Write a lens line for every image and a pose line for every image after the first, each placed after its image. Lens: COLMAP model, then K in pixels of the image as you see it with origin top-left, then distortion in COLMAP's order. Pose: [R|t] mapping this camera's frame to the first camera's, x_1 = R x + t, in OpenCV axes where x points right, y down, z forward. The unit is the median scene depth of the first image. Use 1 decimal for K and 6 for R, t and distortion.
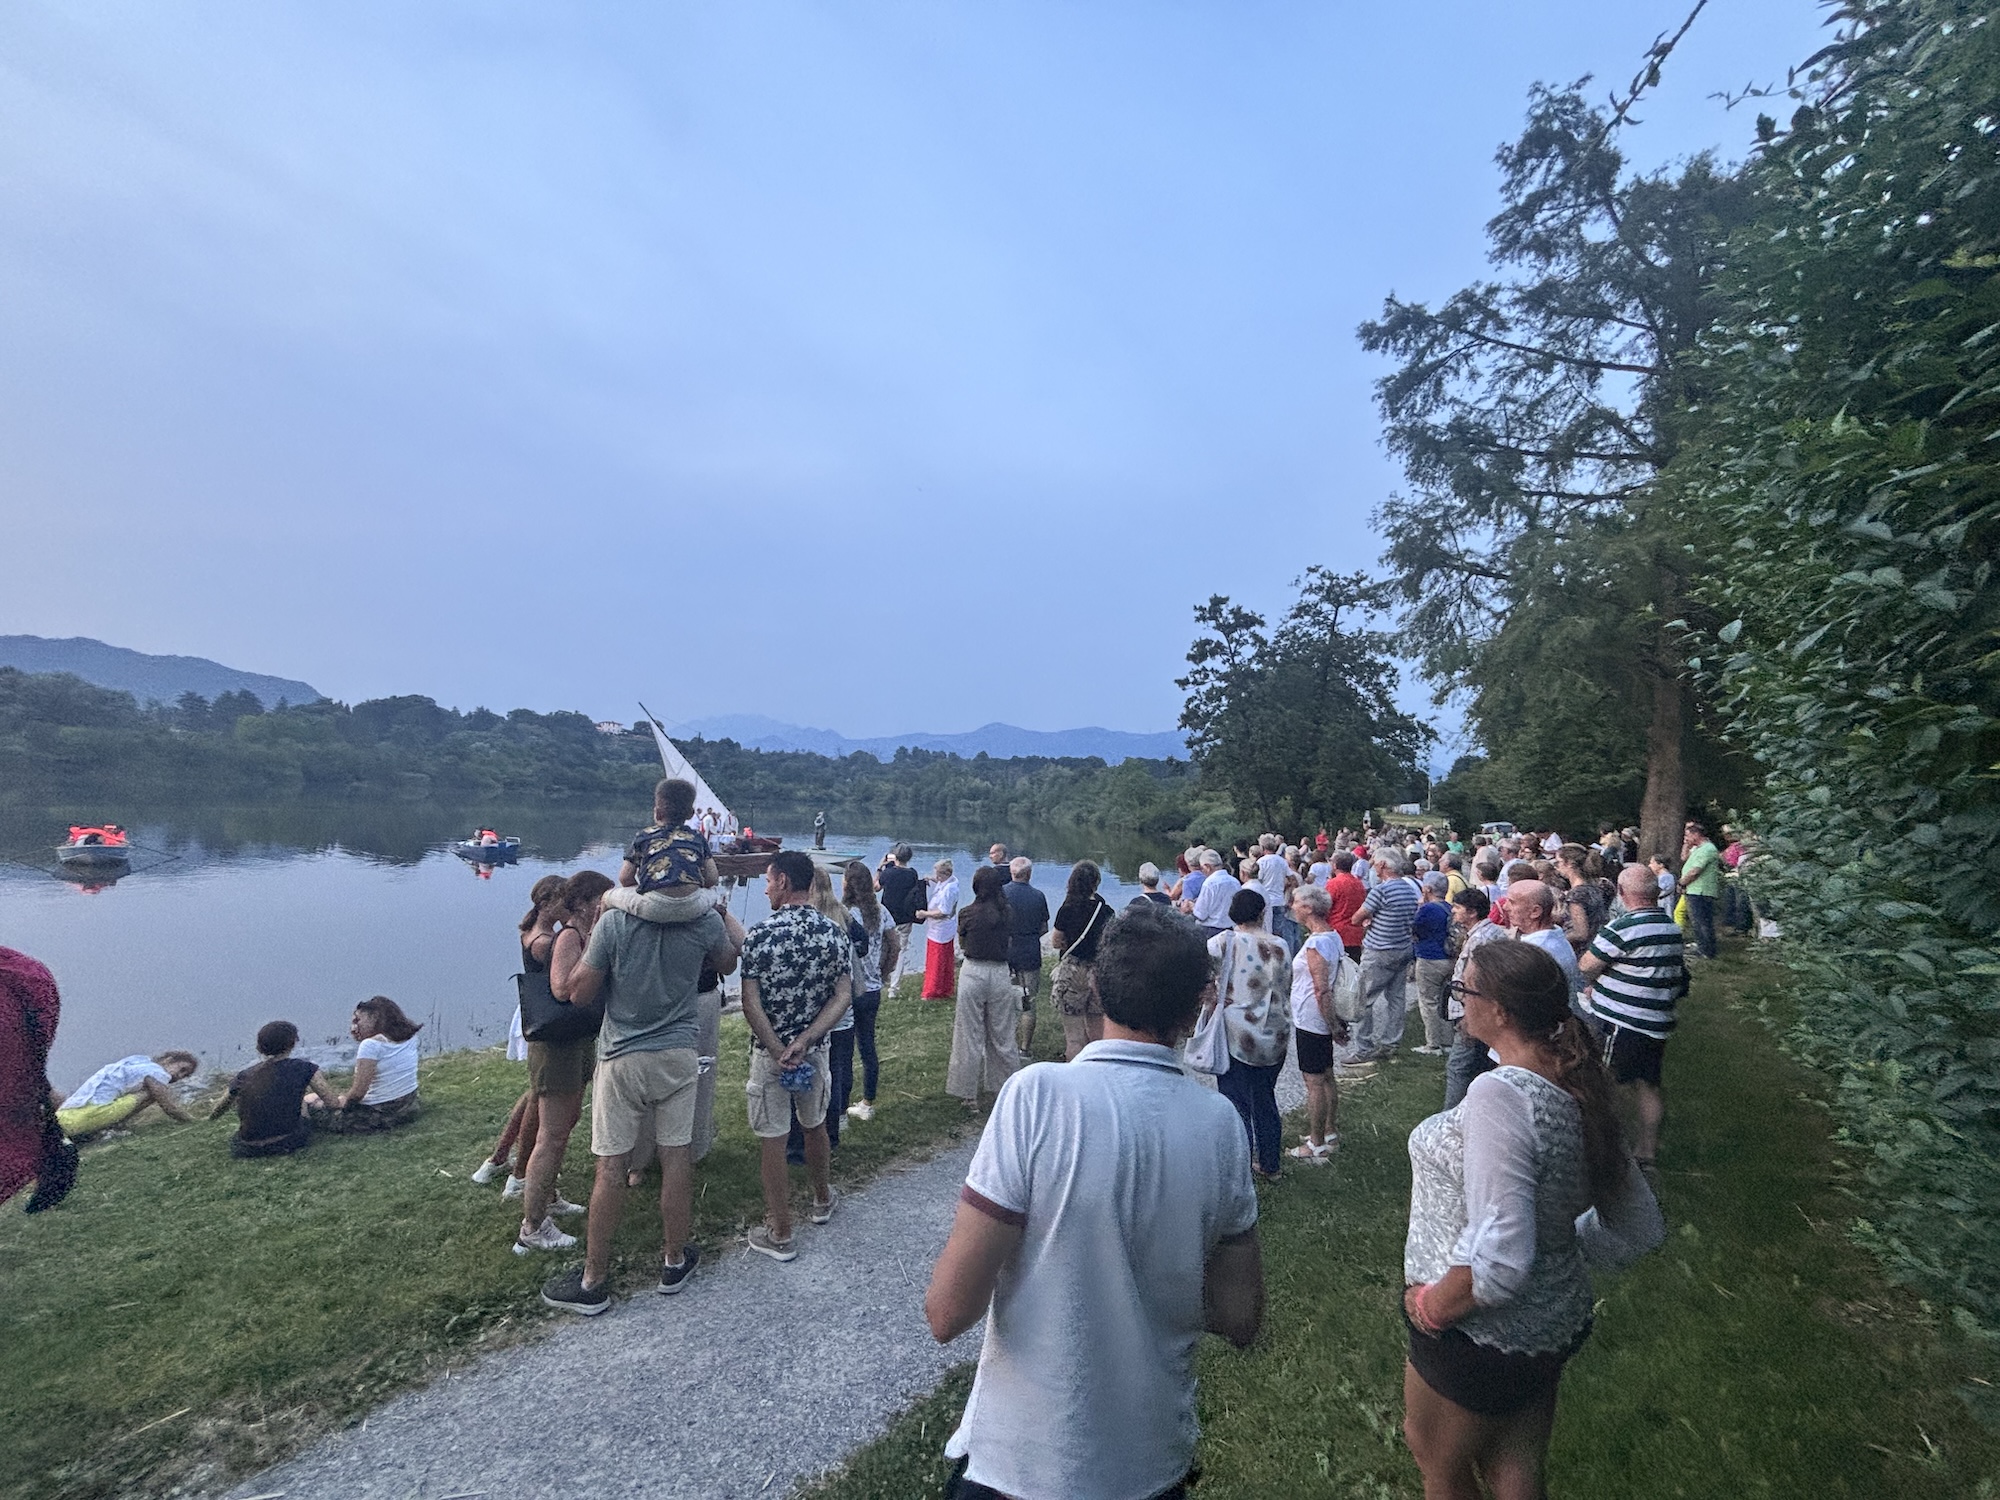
lens RADIAL K [[802.9, 0, 1000.0], [0, 802.9, 750.0], [0, 0, 1]] dist [-0.012621, 0.000017]
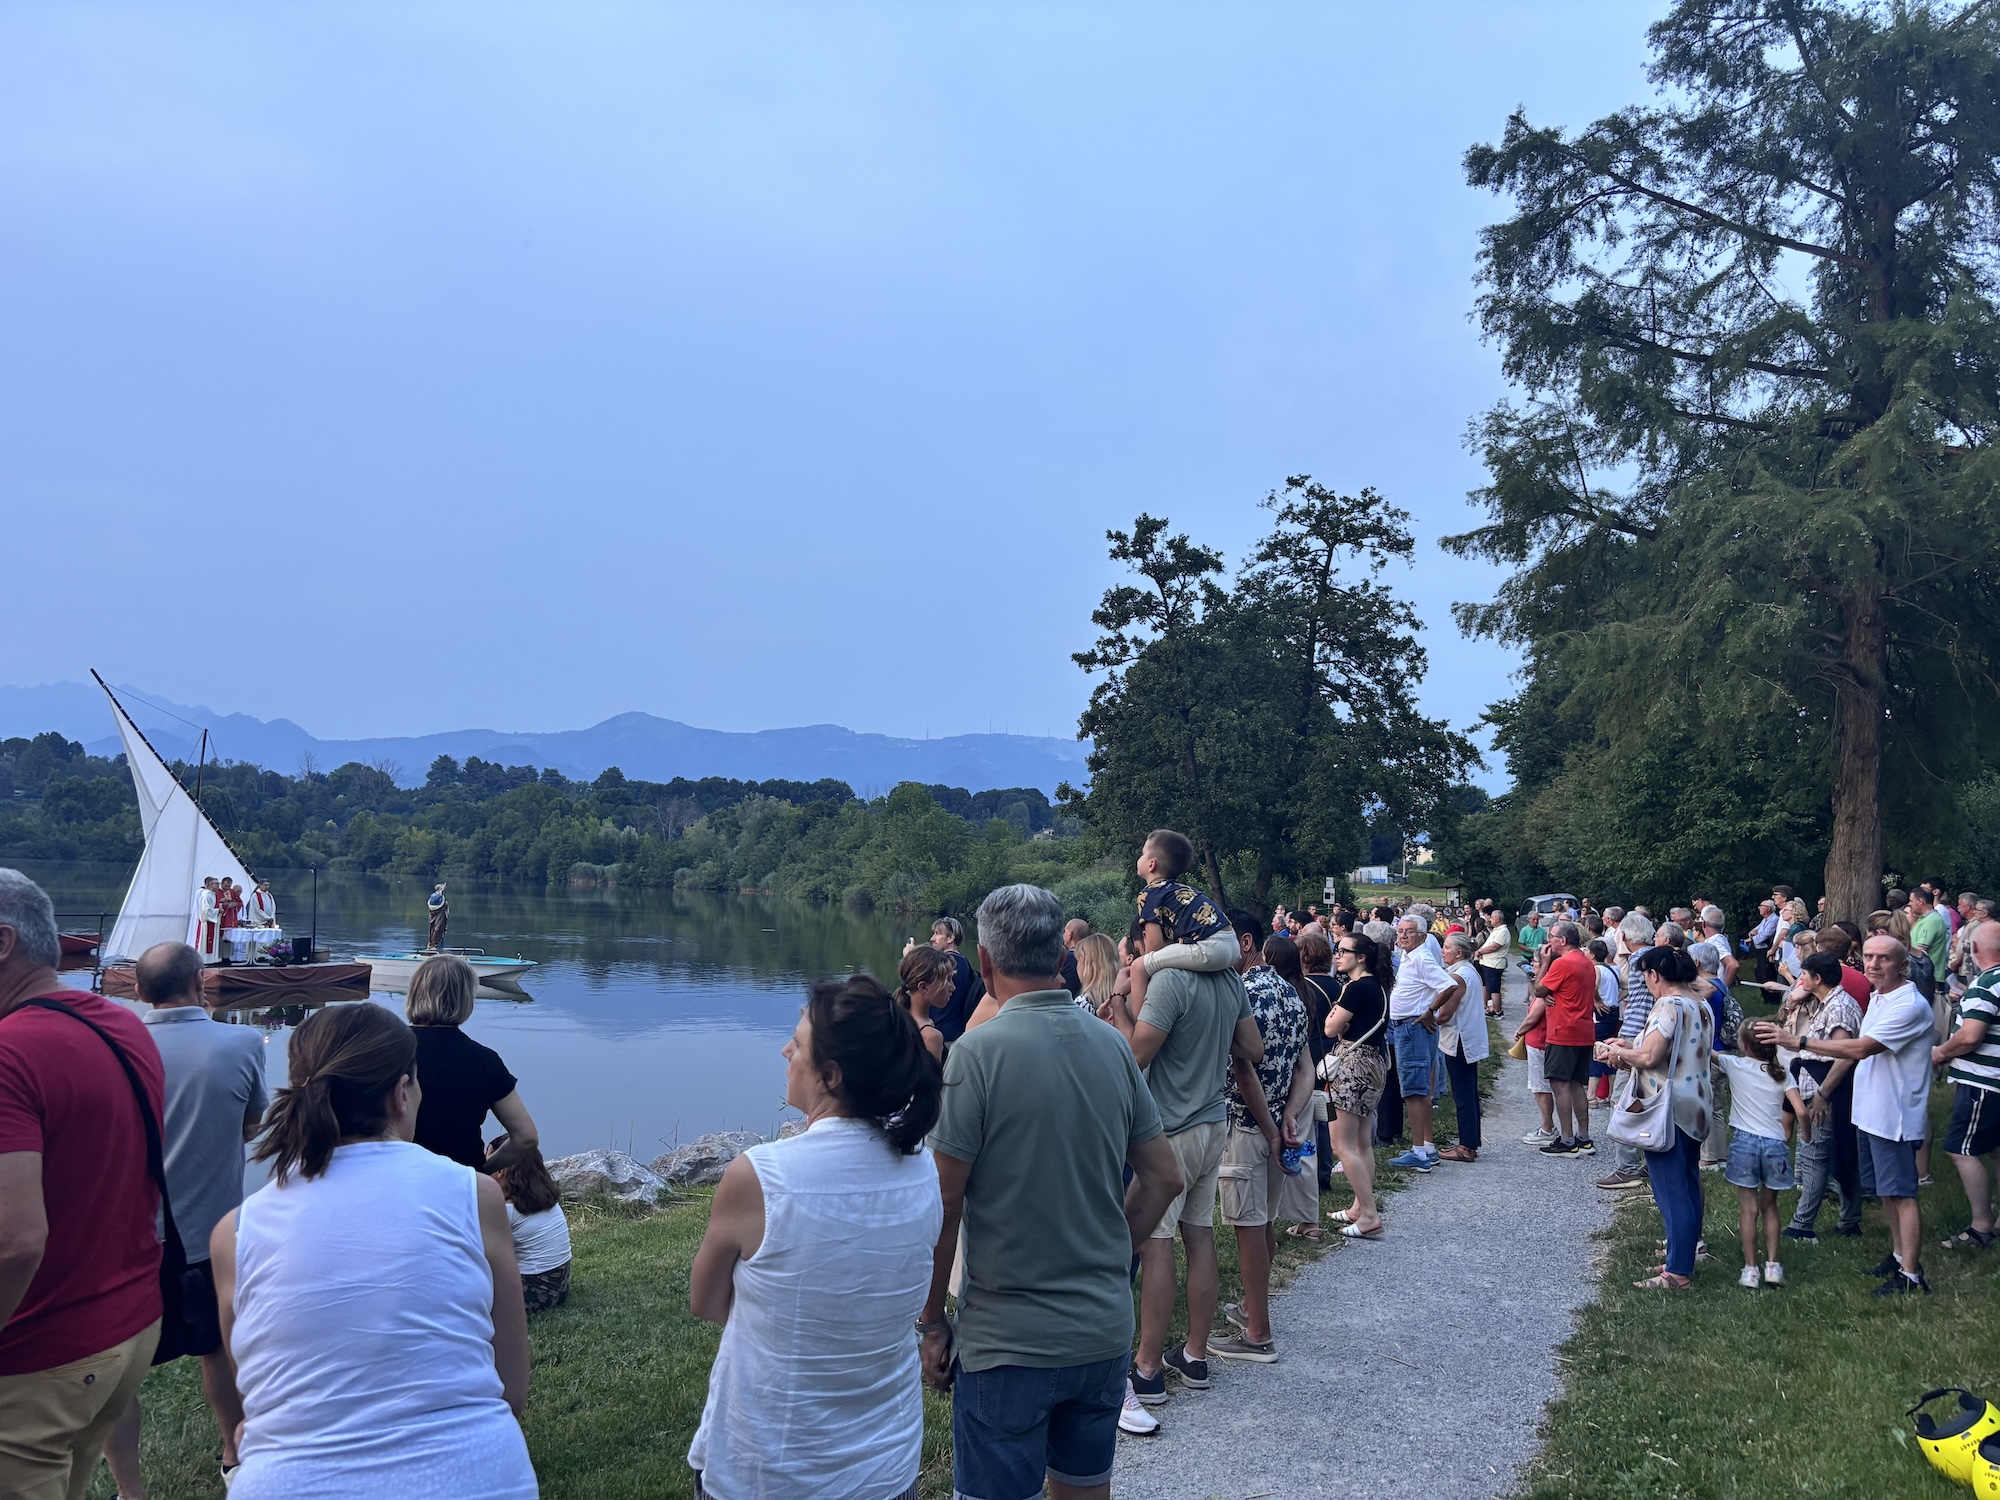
lens RADIAL K [[1511.1, 0, 1000.0], [0, 1511.1, 750.0], [0, 0, 1]] dist [0.056772, -0.069147]
pose [[0.969072, 0.015536, 0.246288, -0.112187], [-0.012703, 0.999834, -0.013087, -0.002432], [-0.246451, 0.009553, 0.969108, -0.065734]]
